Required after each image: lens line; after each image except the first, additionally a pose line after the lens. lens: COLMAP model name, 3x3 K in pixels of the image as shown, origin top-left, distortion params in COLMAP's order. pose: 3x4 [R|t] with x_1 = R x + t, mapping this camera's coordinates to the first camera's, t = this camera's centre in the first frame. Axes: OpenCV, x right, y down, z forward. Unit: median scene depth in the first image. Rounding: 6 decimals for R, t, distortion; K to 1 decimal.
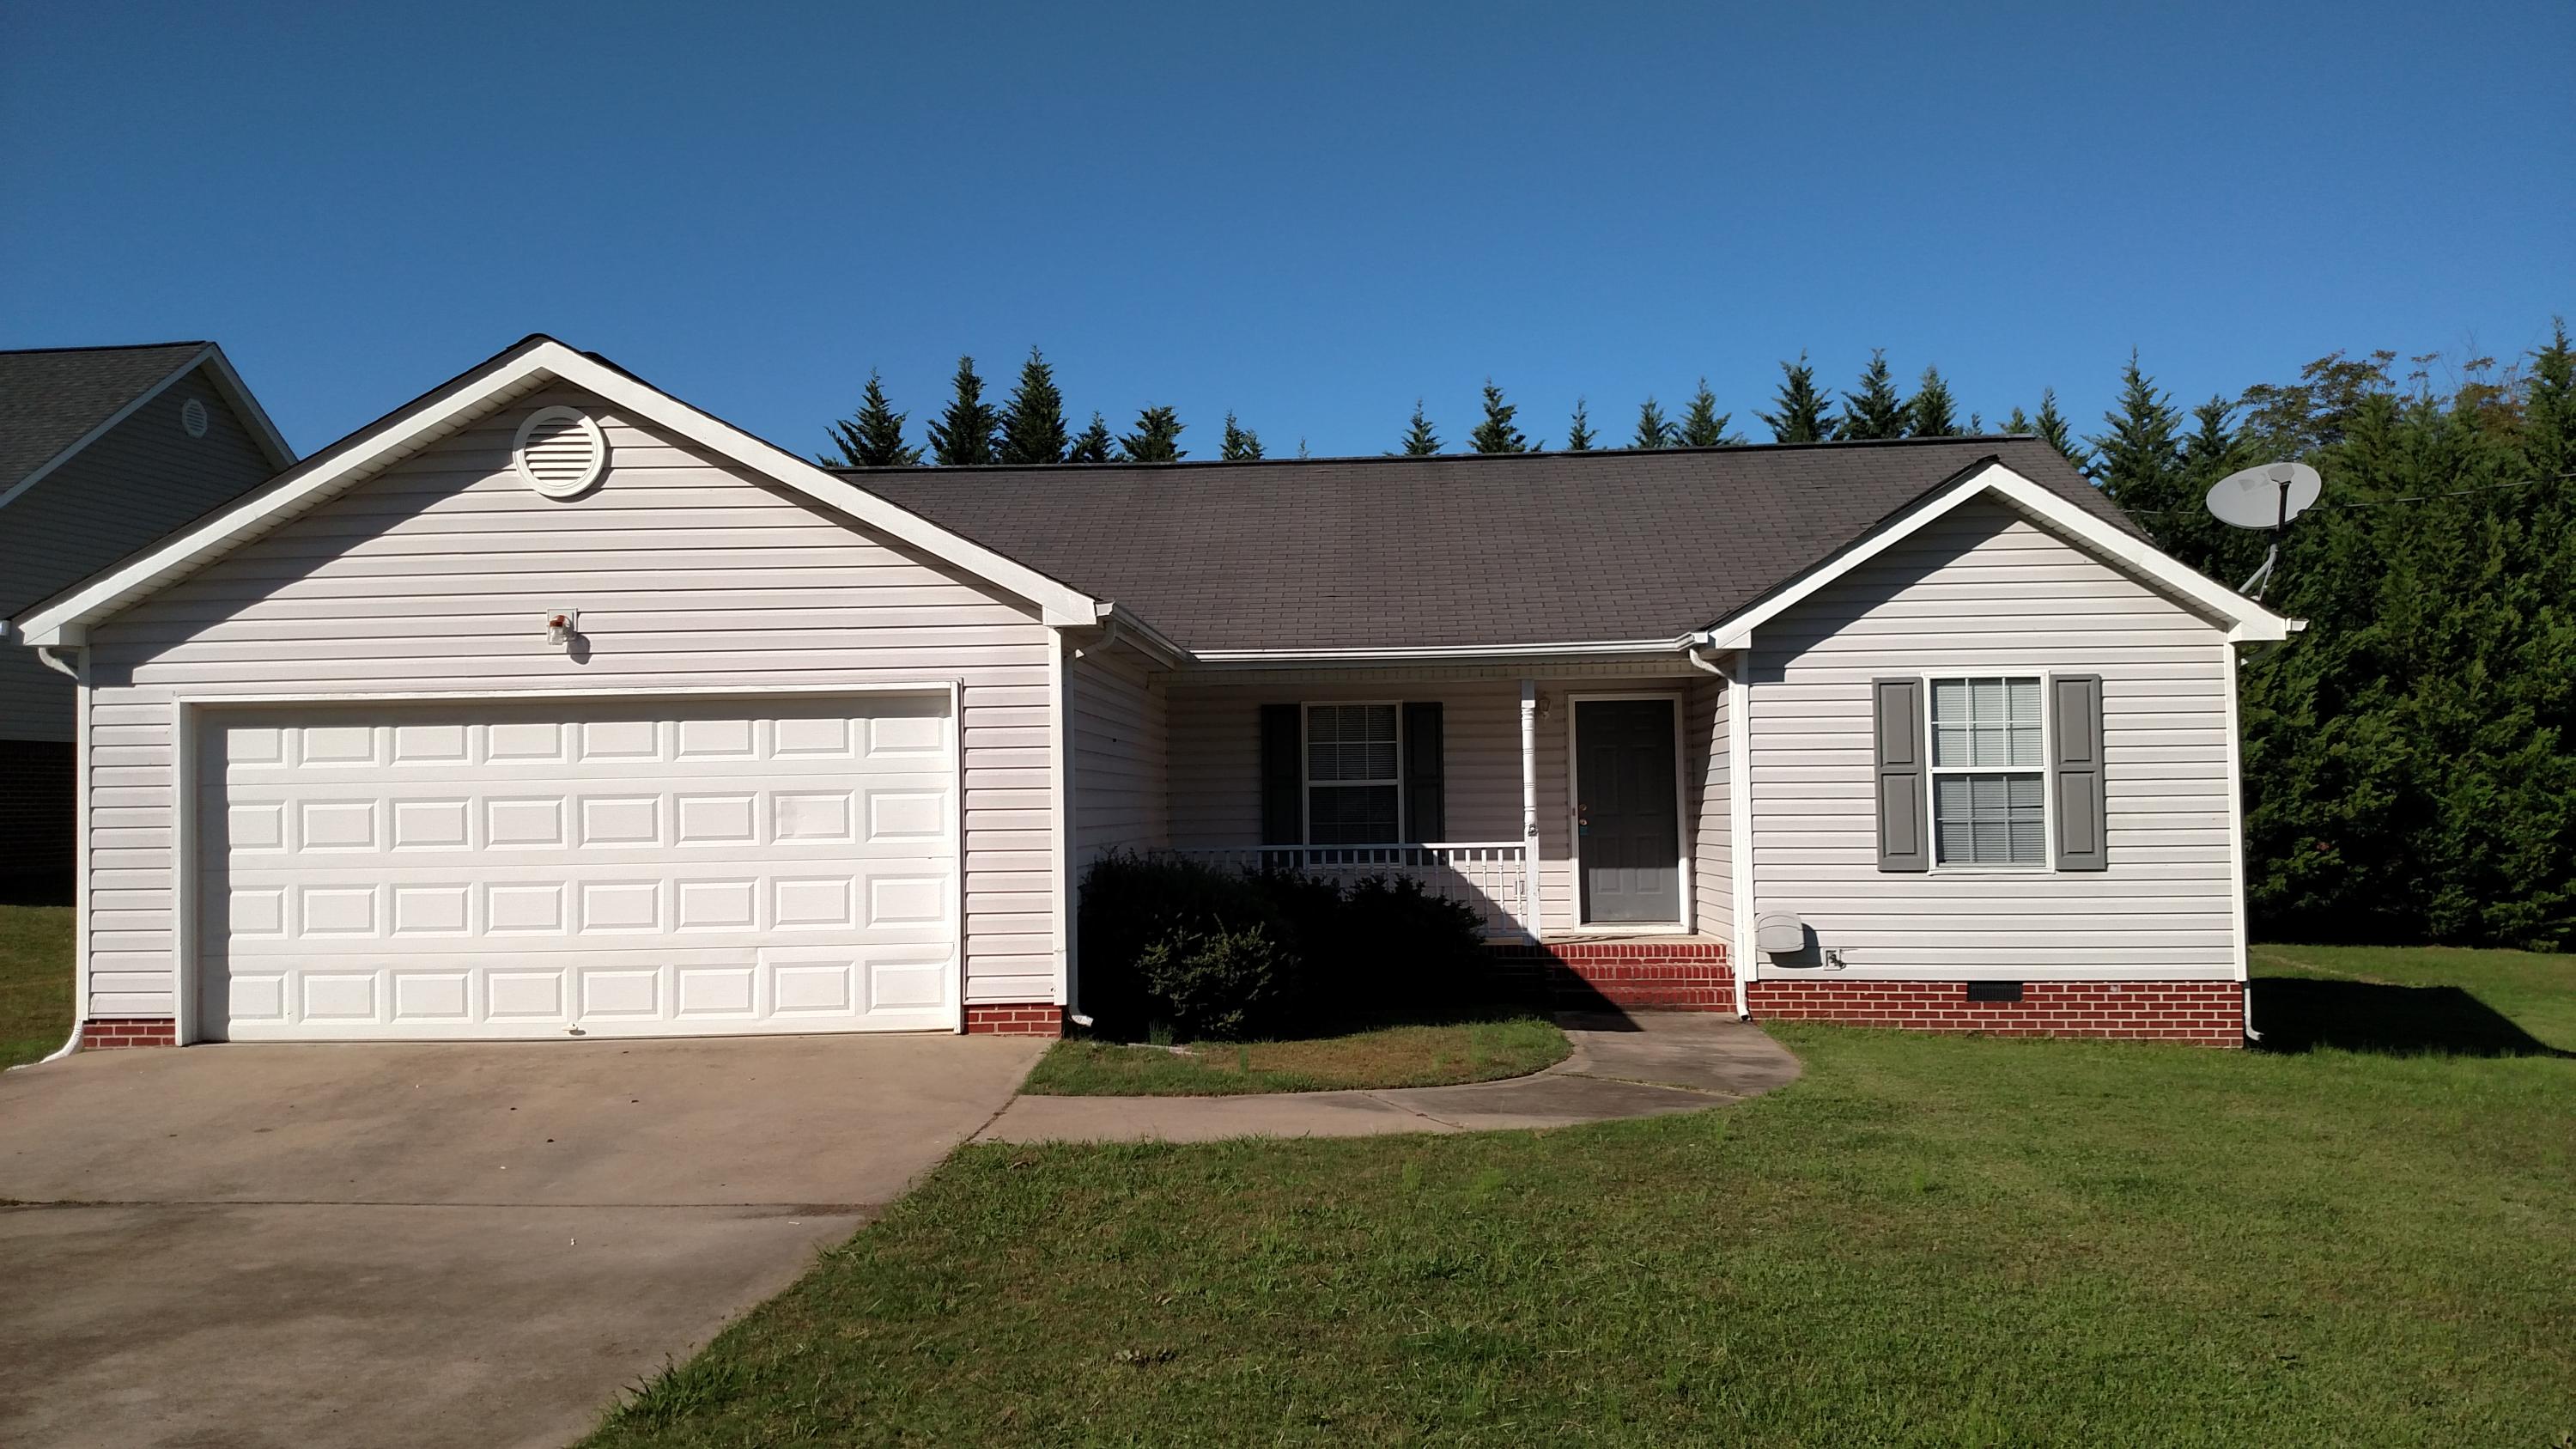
lens RADIAL K [[1984.0, 0, 1219.4], [0, 1984.0, 725.0], [0, 0, 1]] dist [0.156095, -0.278456]
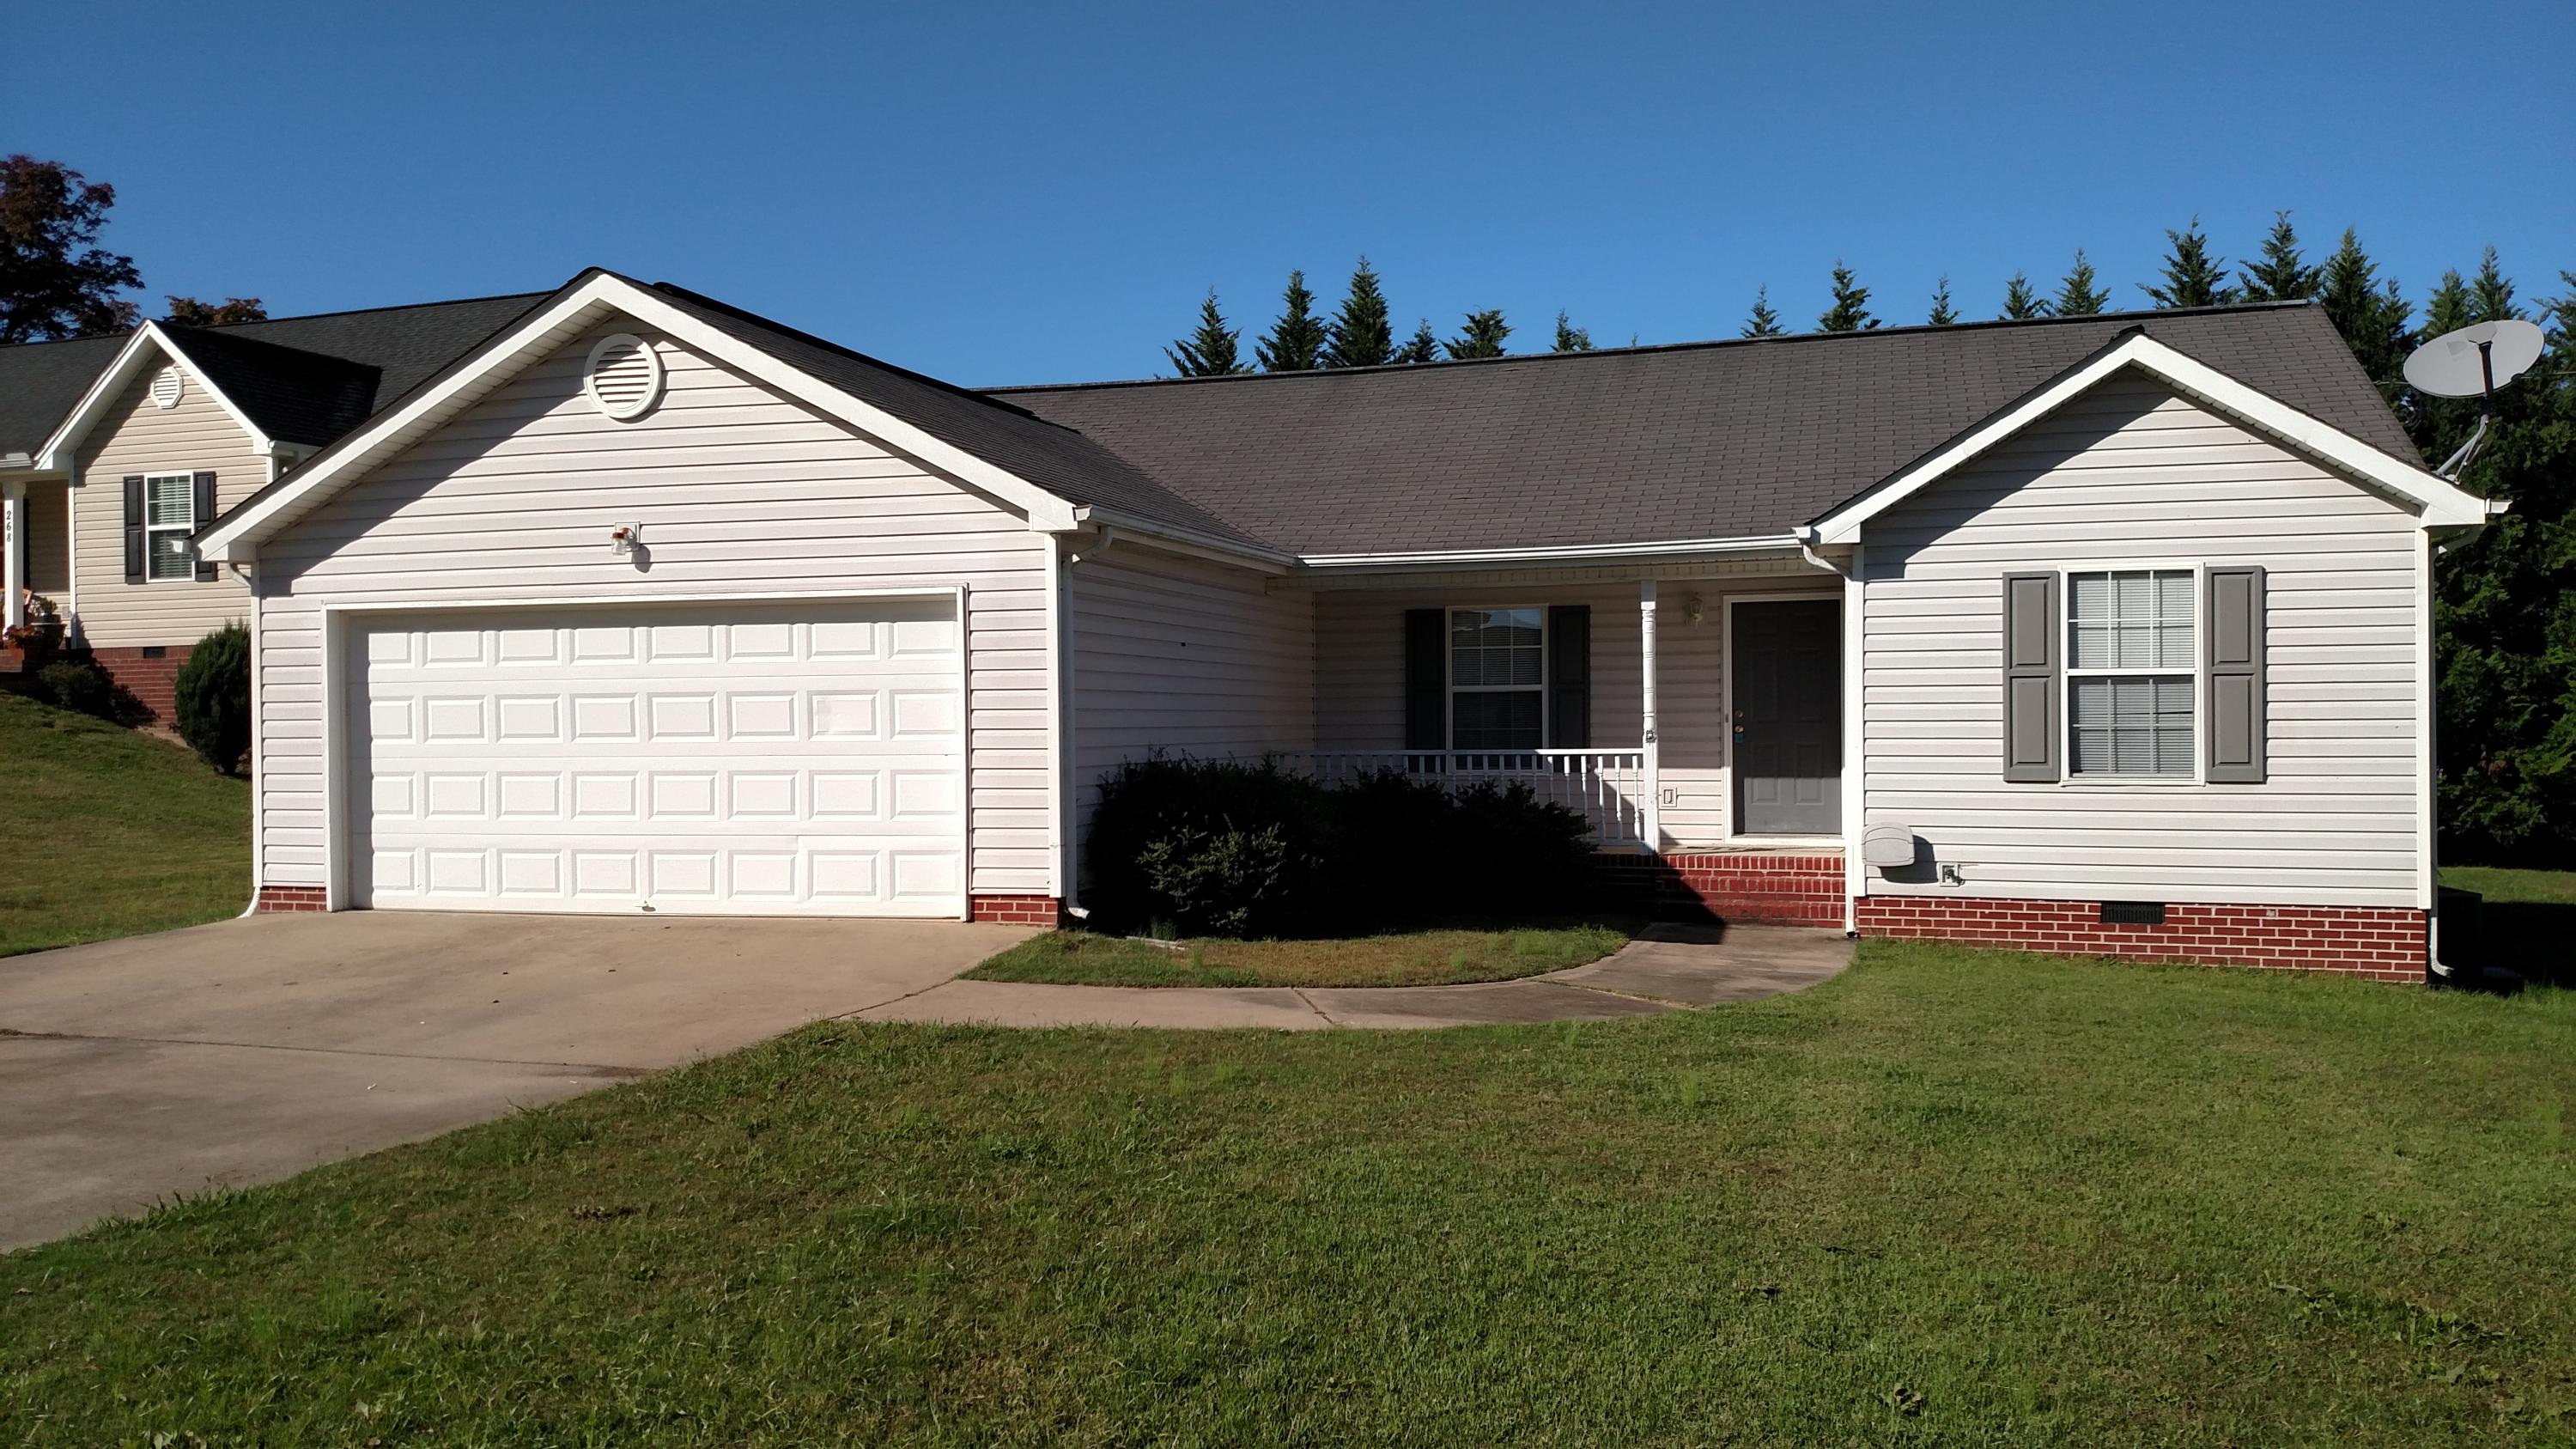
lens RADIAL K [[1957.7, 0, 1225.7], [0, 1957.7, 728.6], [0, 0, 1]] dist [0.158454, -0.273740]
pose [[0.971812, 0.006943, -0.235657, 0.197657], [0.003923, 0.998952, 0.045608, 0.004949], [0.235726, -0.045247, 0.970766, 0.024545]]
